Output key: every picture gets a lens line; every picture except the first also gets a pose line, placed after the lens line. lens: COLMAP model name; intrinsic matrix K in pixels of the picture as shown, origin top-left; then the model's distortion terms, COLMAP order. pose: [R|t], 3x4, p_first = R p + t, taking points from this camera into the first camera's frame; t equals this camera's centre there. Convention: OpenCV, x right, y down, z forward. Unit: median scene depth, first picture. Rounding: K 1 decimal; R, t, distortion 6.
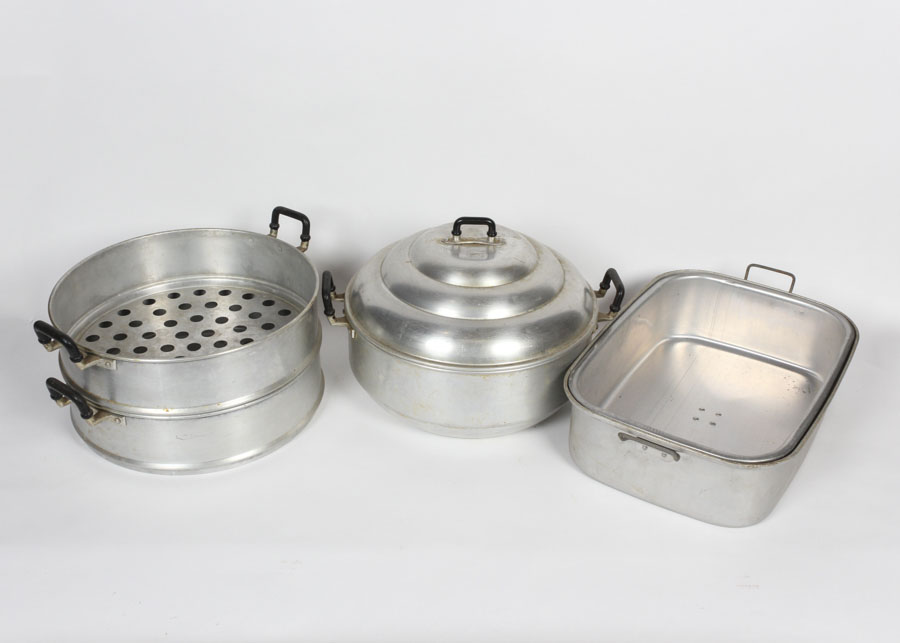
lens RADIAL K [[1018.7, 0, 449.6], [0, 1018.7, 314.6], [0, 0, 1]] dist [-0.029109, 0.000000]
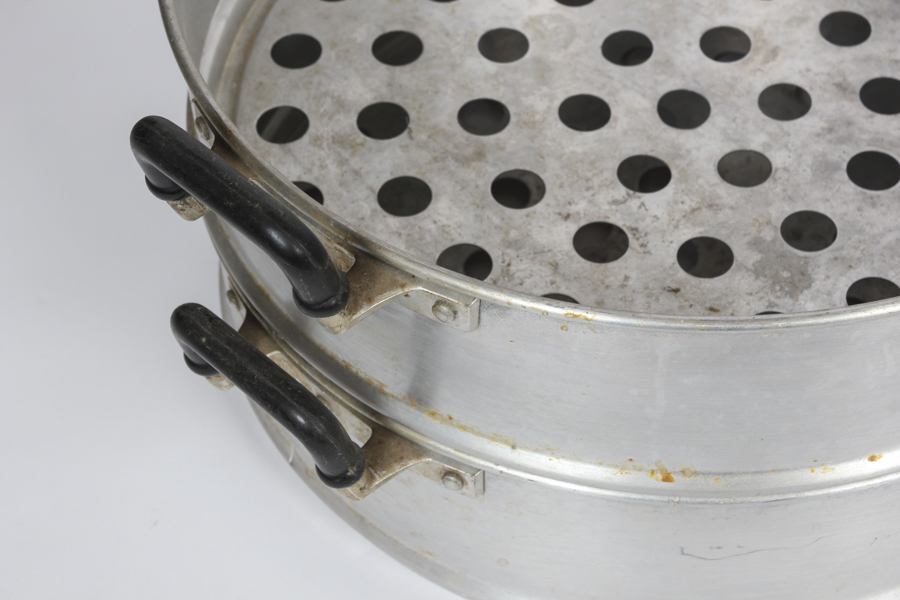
lens RADIAL K [[2009.6, 0, 450.6], [0, 2009.6, 298.4], [0, 0, 1]] dist [-0.045153, 0.000000]
pose [[0.988175, 0.069734, -0.136557, -0.236435], [-0.019534, 0.940596, 0.338965, -0.094731], [0.152082, -0.332289, 0.930836, 0.497986]]
